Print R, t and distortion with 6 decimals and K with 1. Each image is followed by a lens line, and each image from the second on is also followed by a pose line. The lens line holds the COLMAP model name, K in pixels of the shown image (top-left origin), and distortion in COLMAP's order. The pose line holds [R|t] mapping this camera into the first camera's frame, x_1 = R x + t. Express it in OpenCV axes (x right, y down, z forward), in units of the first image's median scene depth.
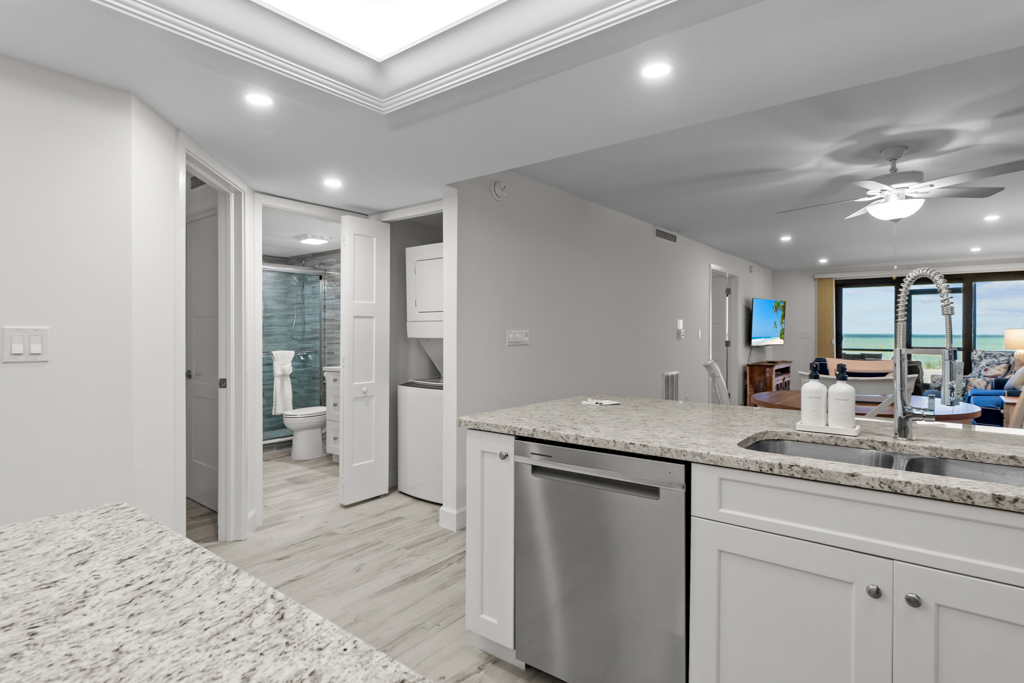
lens RADIAL K [[546.0, 0, 491.9], [0, 546.0, 331.7], [0, 0, 1]] dist [-0.000164, 0.001099]
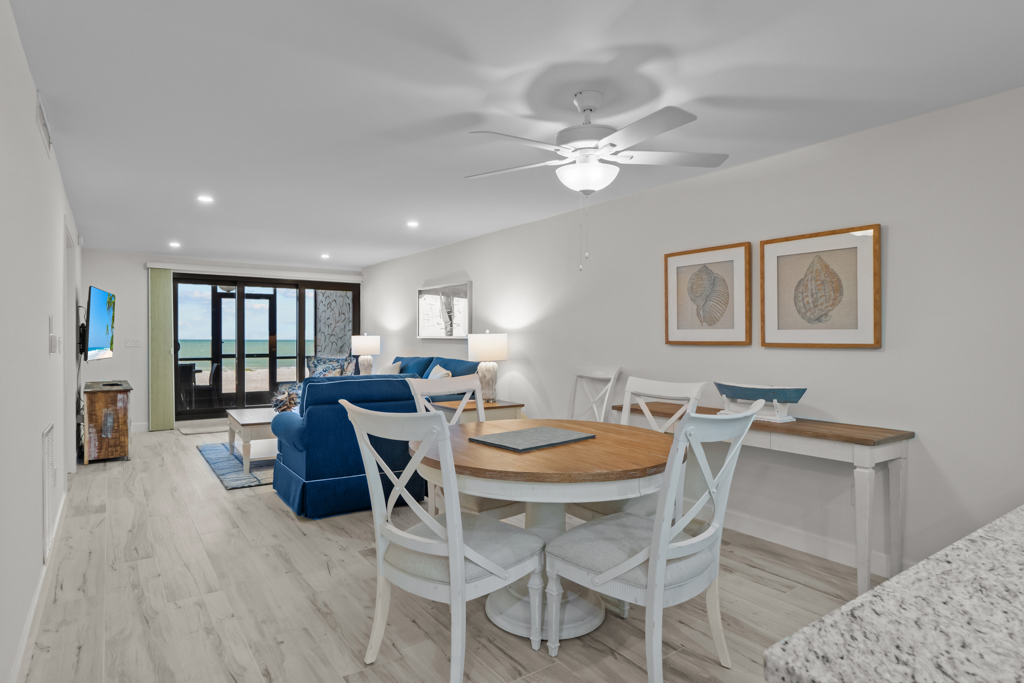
lens RADIAL K [[566.4, 0, 493.5], [0, 566.4, 341.1], [0, 0, 1]] dist [-0.000926, -0.000642]
pose [[0.287591, -0.007269, 0.957726, -0.136742], [-0.000079, 0.999971, 0.007613, -0.018156], [-0.957753, -0.002265, 0.287582, 2.800708]]
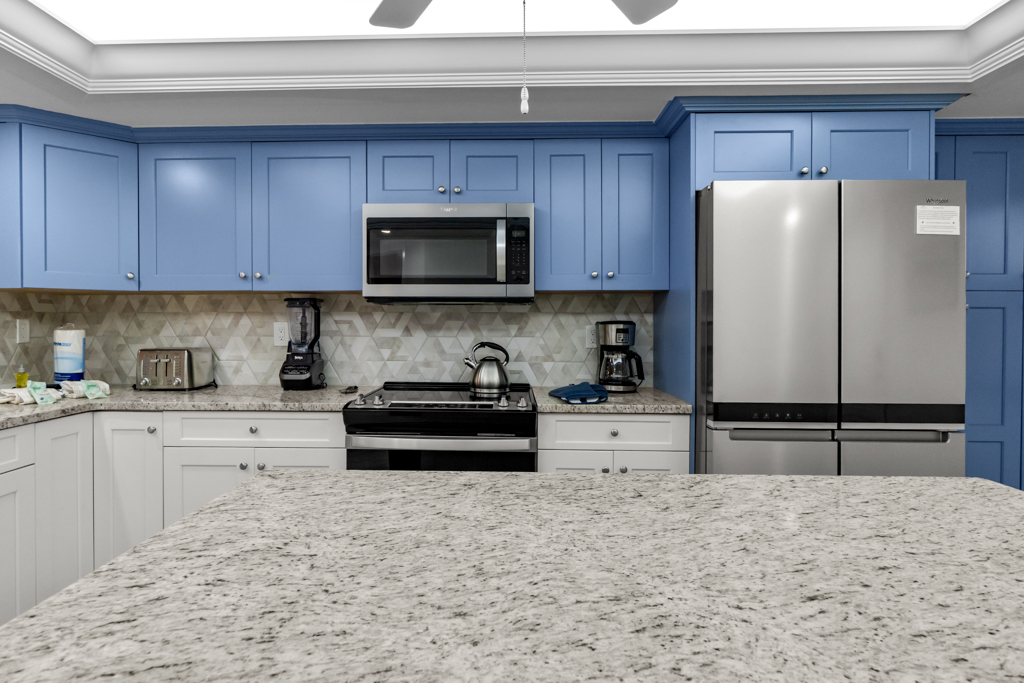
lens RADIAL K [[579.4, 0, 490.8], [0, 579.4, 322.0], [0, 0, 1]] dist [0.002941, 0.000499]
pose [[-0.603901, -0.006364, 0.797034, -1.290439], [-0.001013, 0.999973, 0.007218, -0.011954], [-0.797058, 0.003552, -0.603892, 0.817277]]
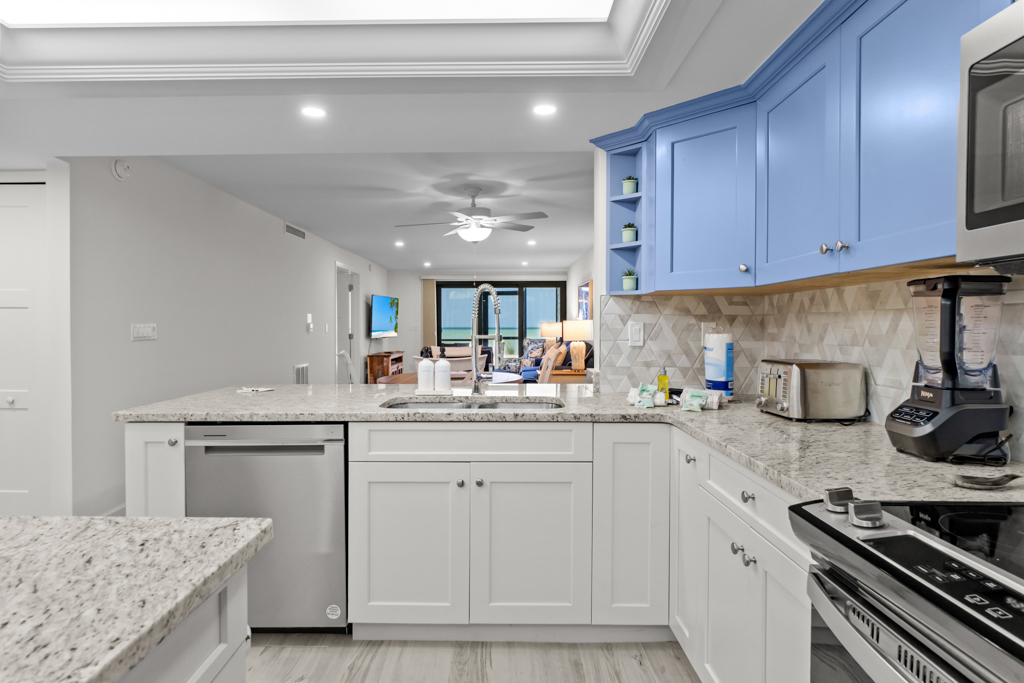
lens RADIAL K [[574.3, 0, 499.3], [0, 574.3, 334.7], [0, 0, 1]] dist [0.000098, -0.000892]
pose [[0.782736, -0.013378, 0.622210, -0.311443], [0.003818, 0.999853, 0.016695, 0.004403], [-0.622342, -0.010692, 0.782673, -0.470200]]
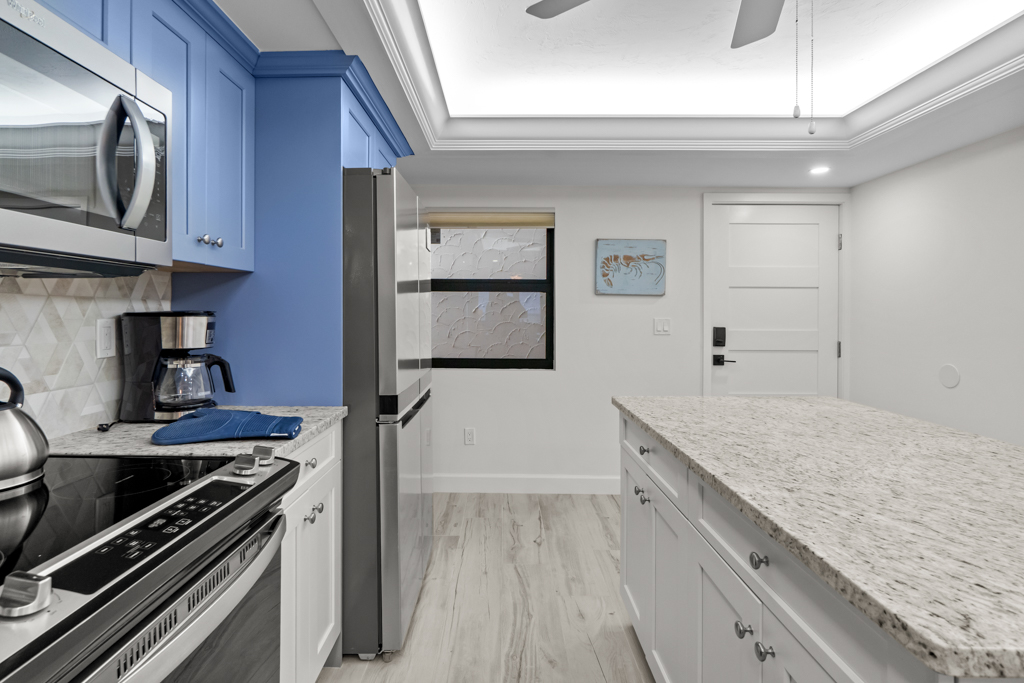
lens RADIAL K [[517.9, 0, 493.9], [0, 517.9, 314.8], [0, 0, 1]] dist [-0.003978, 0.000345]
pose [[-0.787703, -0.001897, -0.616052, 0.604972], [-0.007349, 0.999953, 0.006316, -0.005435], [0.616011, 0.009503, -0.787680, 0.580928]]
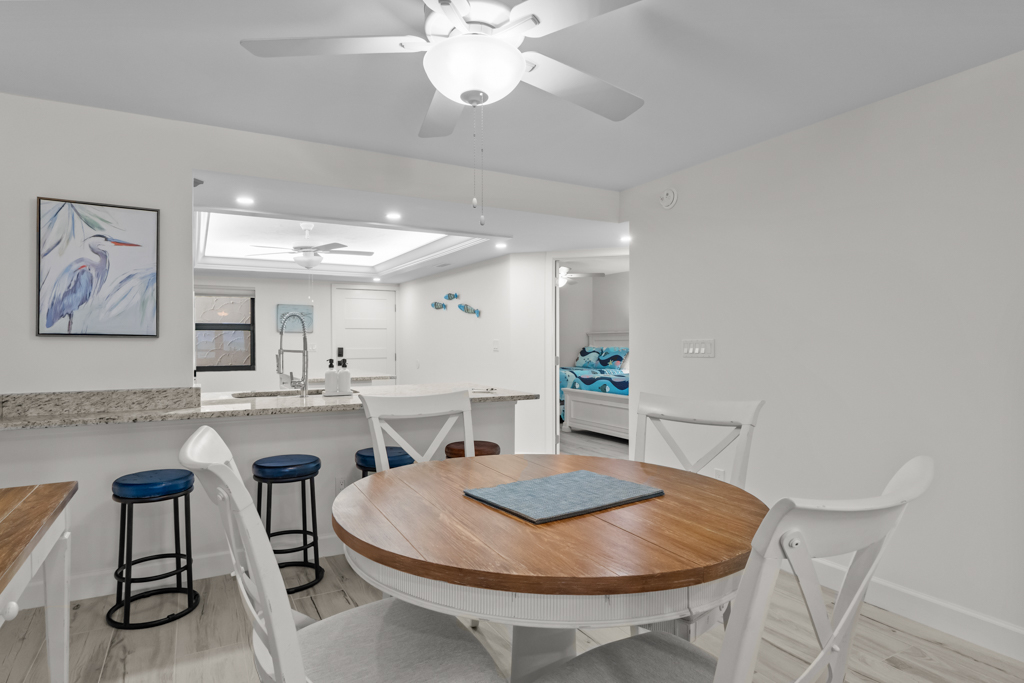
lens RADIAL K [[566.4, 0, 493.5], [0, 566.4, 341.1], [0, 0, 1]] dist [-0.000926, -0.000642]
pose [[-0.389145, -0.000431, -0.921177, 3.649440], [-0.000852, 1.000000, -0.000108, -0.004451], [0.921176, 0.000743, -0.389145, 3.737823]]
